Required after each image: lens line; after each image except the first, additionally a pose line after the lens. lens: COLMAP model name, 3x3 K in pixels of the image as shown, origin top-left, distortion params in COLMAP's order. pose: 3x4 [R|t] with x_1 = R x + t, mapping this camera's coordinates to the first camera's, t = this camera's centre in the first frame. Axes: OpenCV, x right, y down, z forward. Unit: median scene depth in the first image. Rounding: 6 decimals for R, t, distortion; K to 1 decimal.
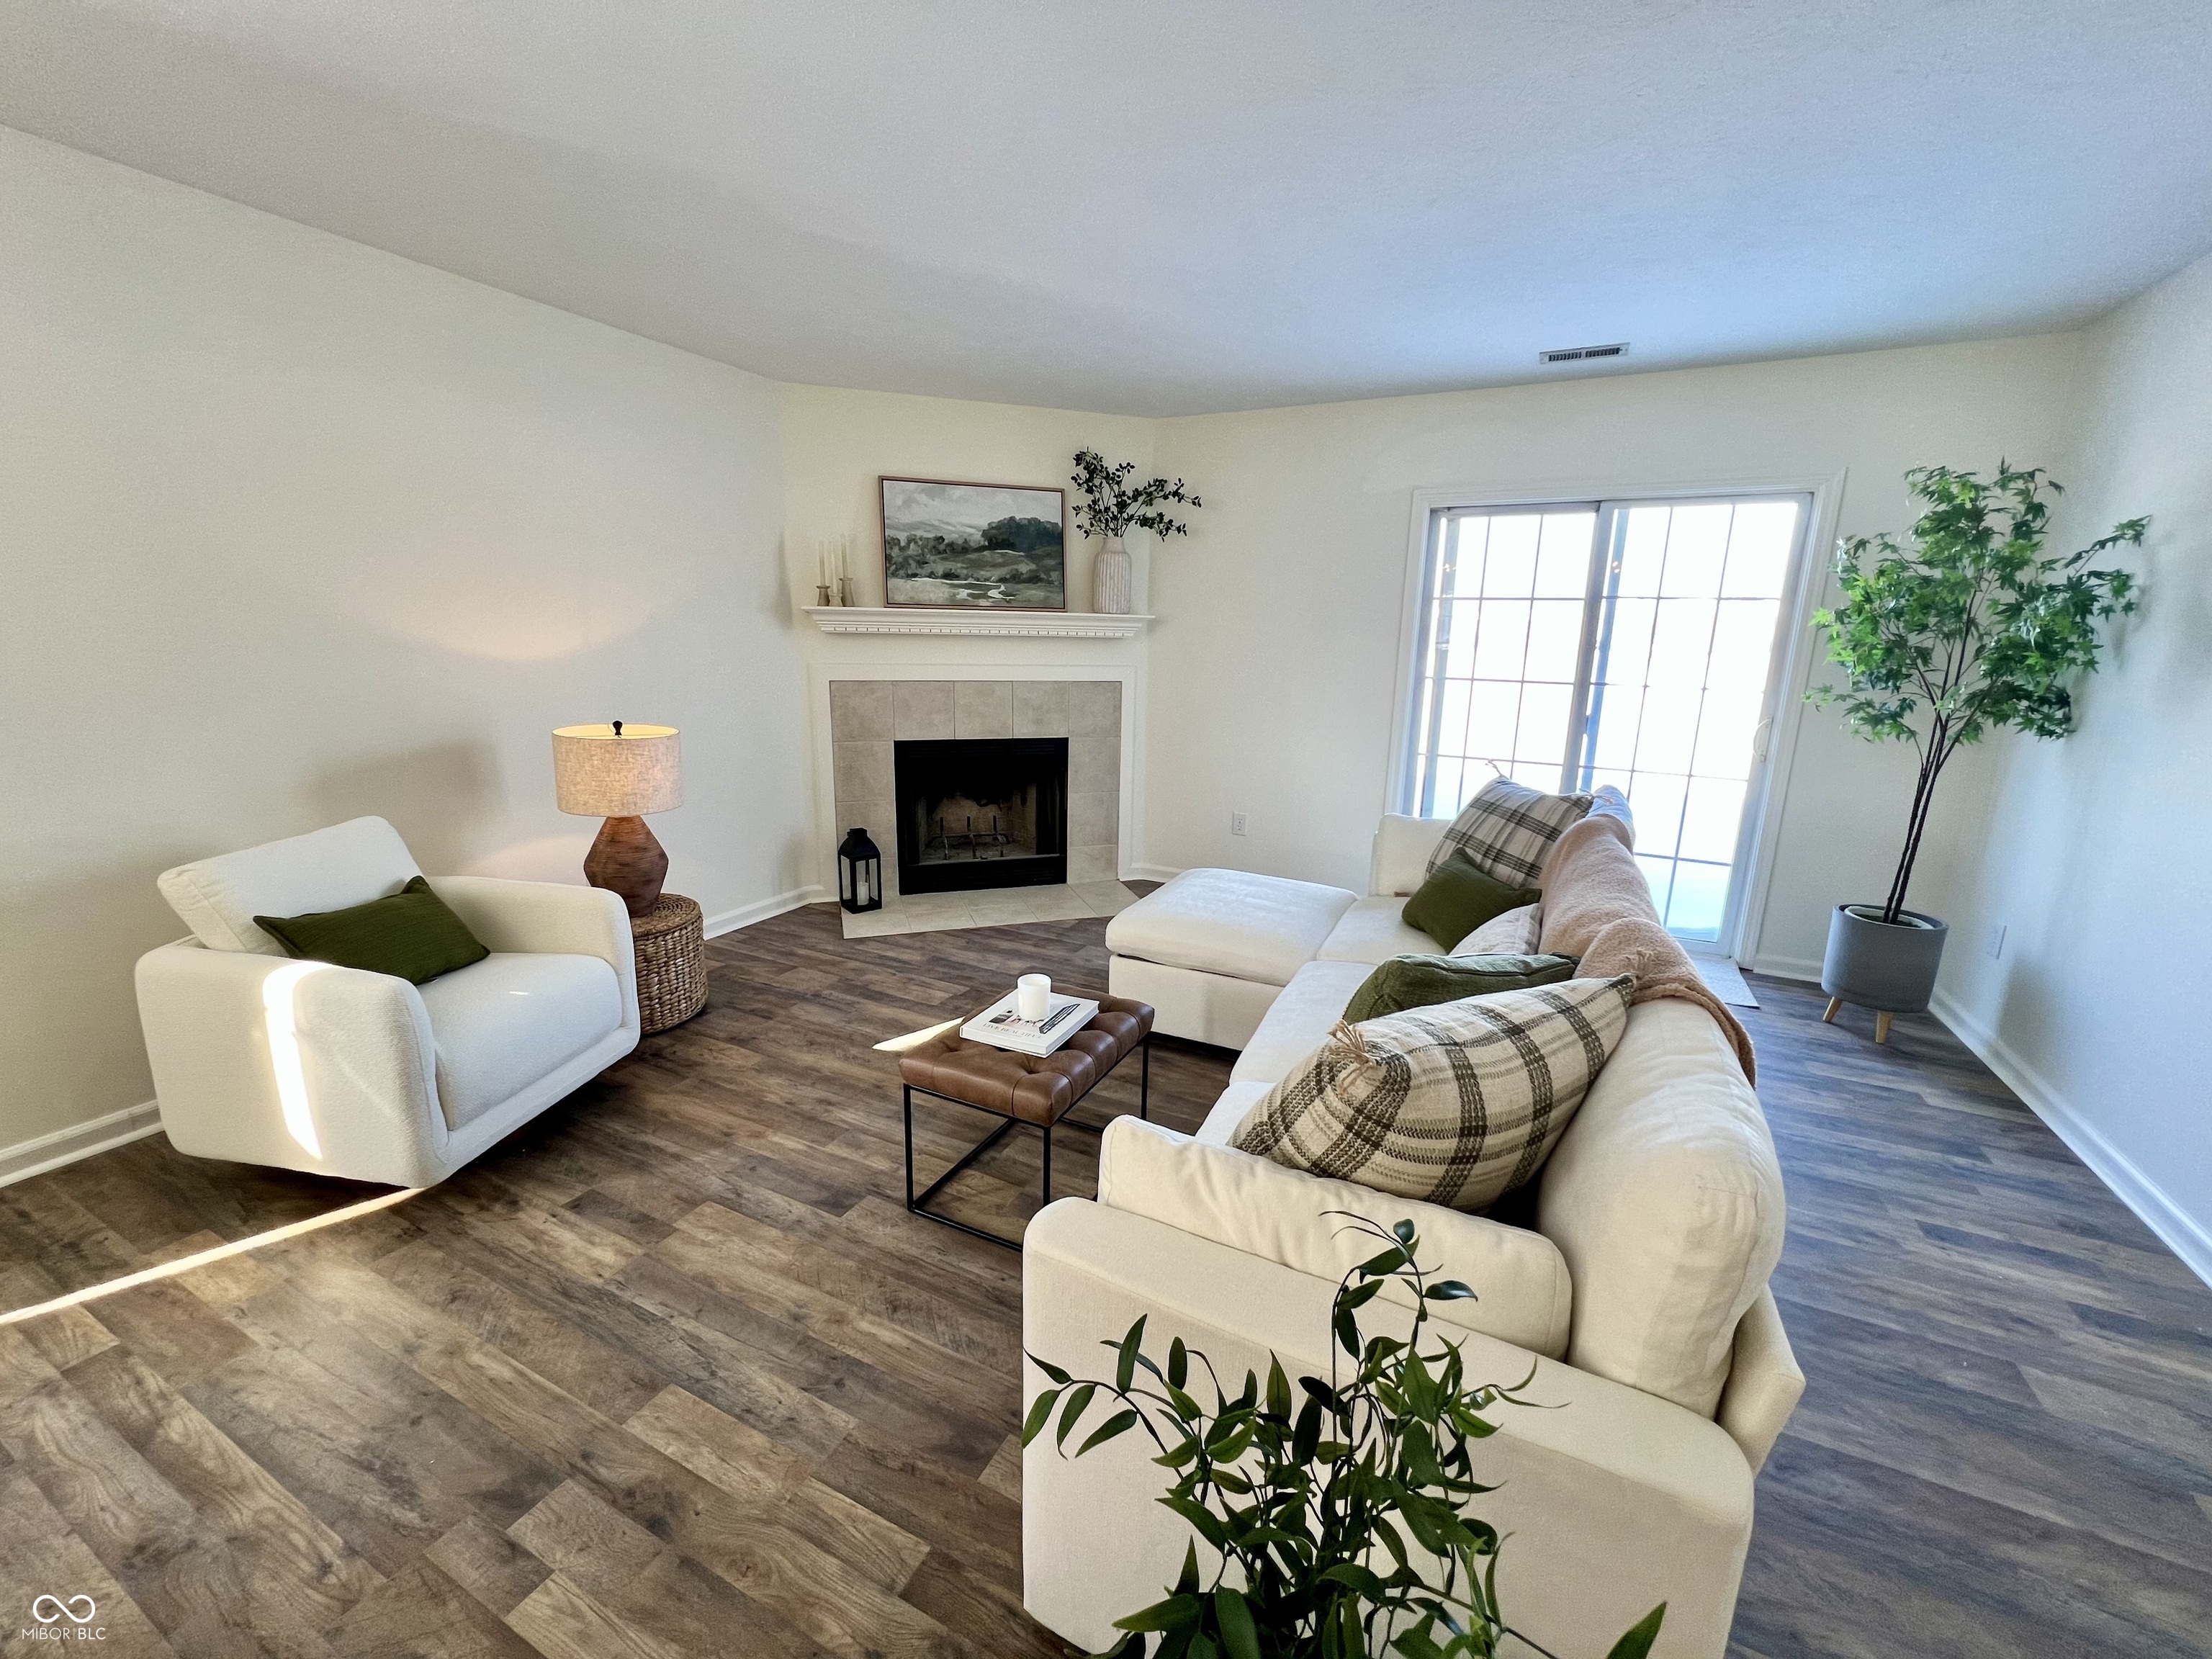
lens RADIAL K [[886.4, 0, 1095.7], [0, 886.4, 831.8], [0, 0, 1]] dist [-0.000435, -0.000180]
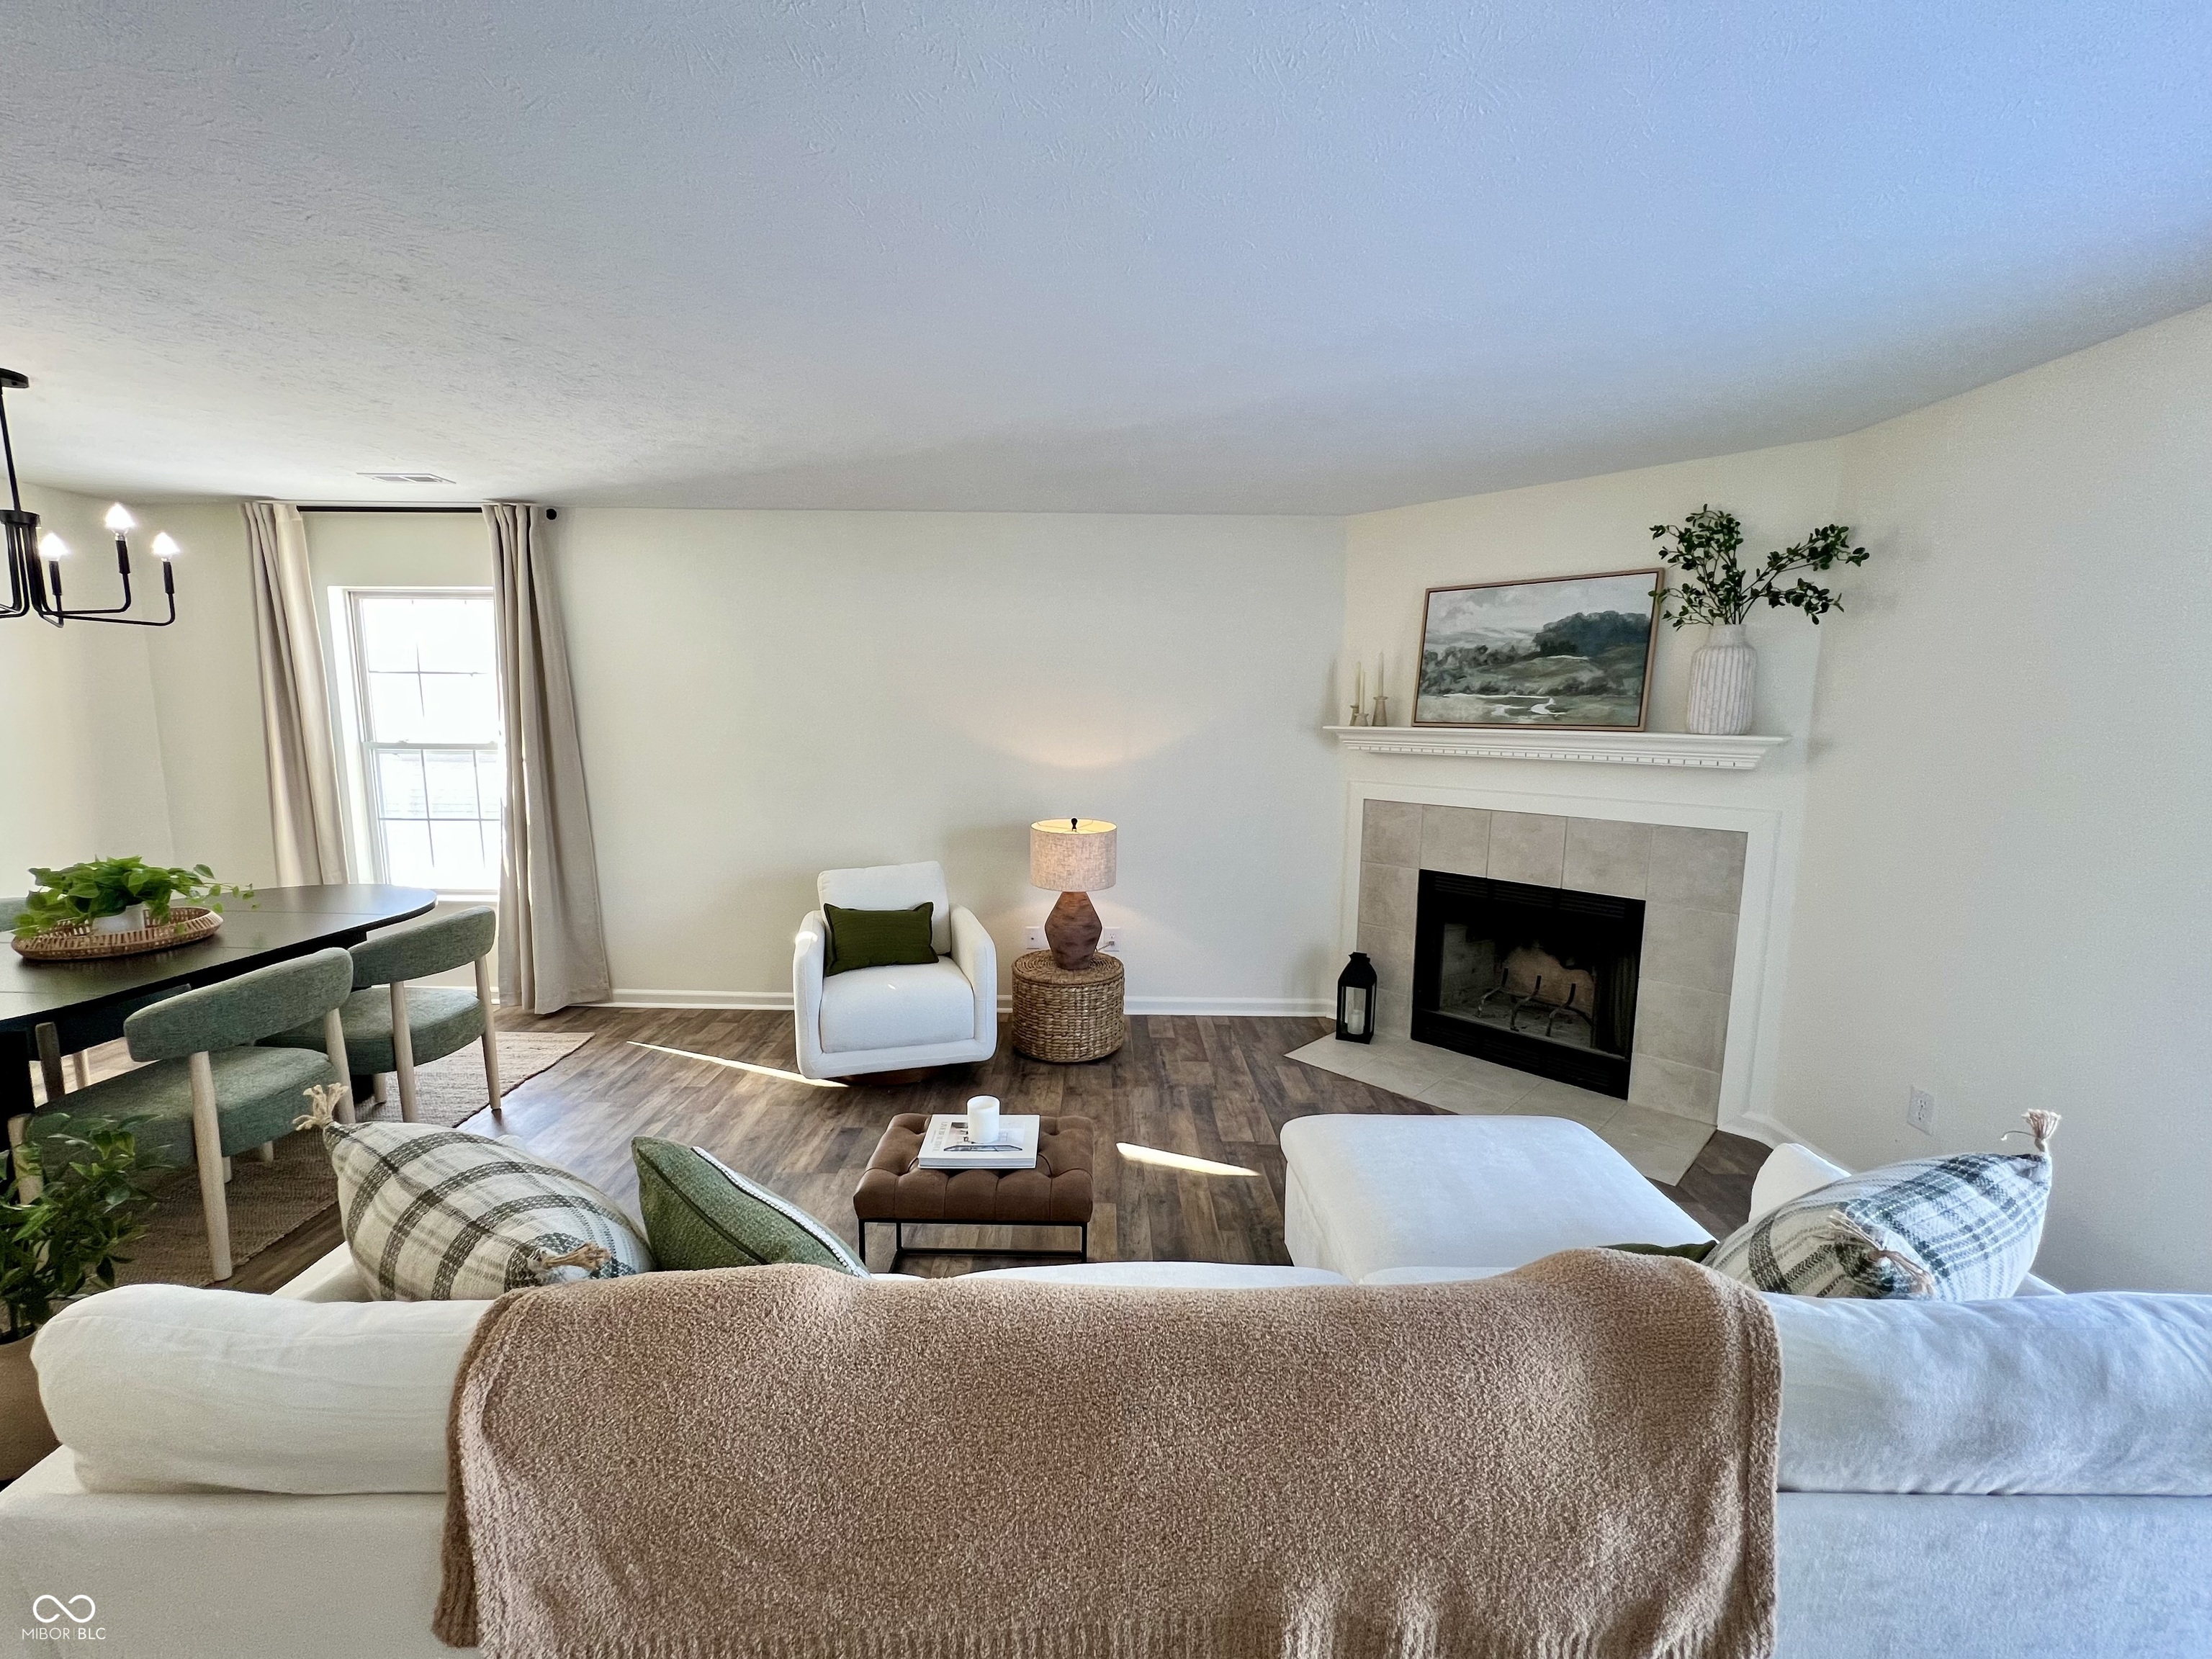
lens RADIAL K [[886.4, 0, 1103.2], [0, 886.4, 830.9], [0, 0, 1]] dist [-0.000435, -0.000180]
pose [[0.450175, 0.108628, -0.886308, 0.438492], [-0.199536, 0.979712, 0.018727, -0.095294], [0.870361, 0.168420, 0.462717, 0.296377]]
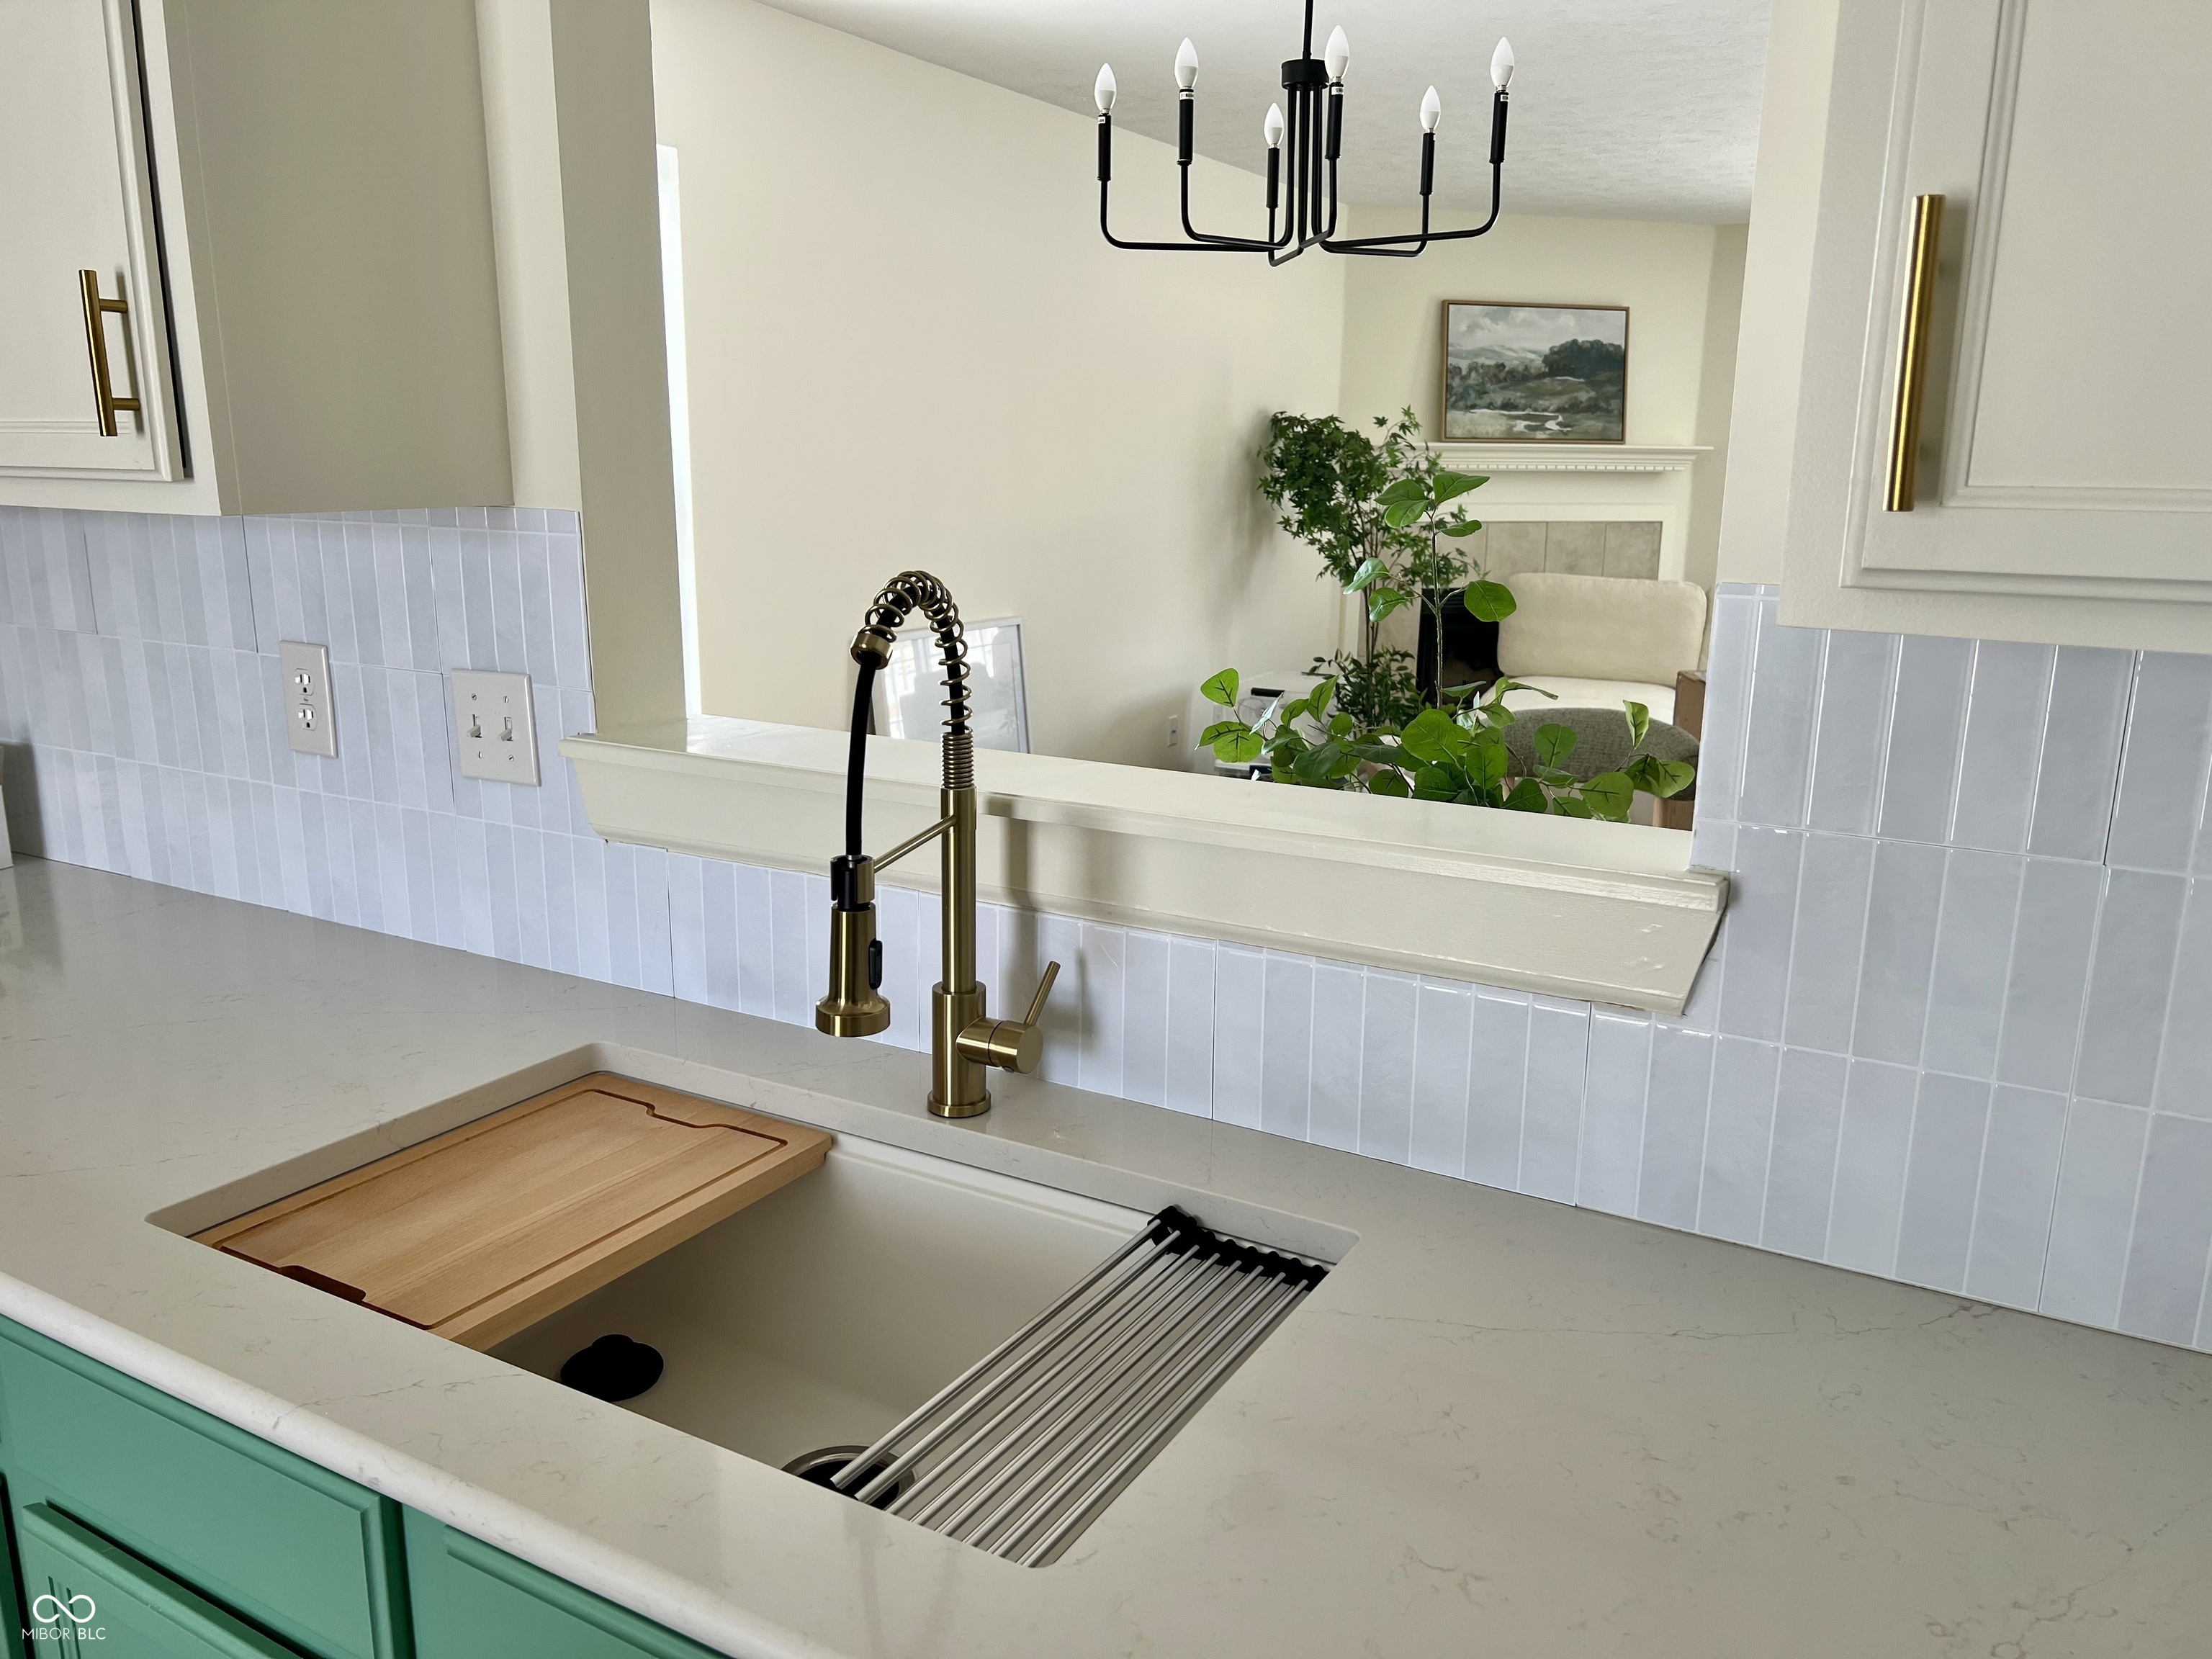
lens RADIAL K [[1659.9, 0, 1105.2], [0, 1659.9, 836.8], [0, 0, 1]] dist [0.050987, -0.049318]
pose [[0.998234, 0.013737, -0.057793, -0.469390], [-0.012873, 0.999800, 0.015289, 0.134991], [0.057991, -0.014518, 0.998212, -0.749902]]
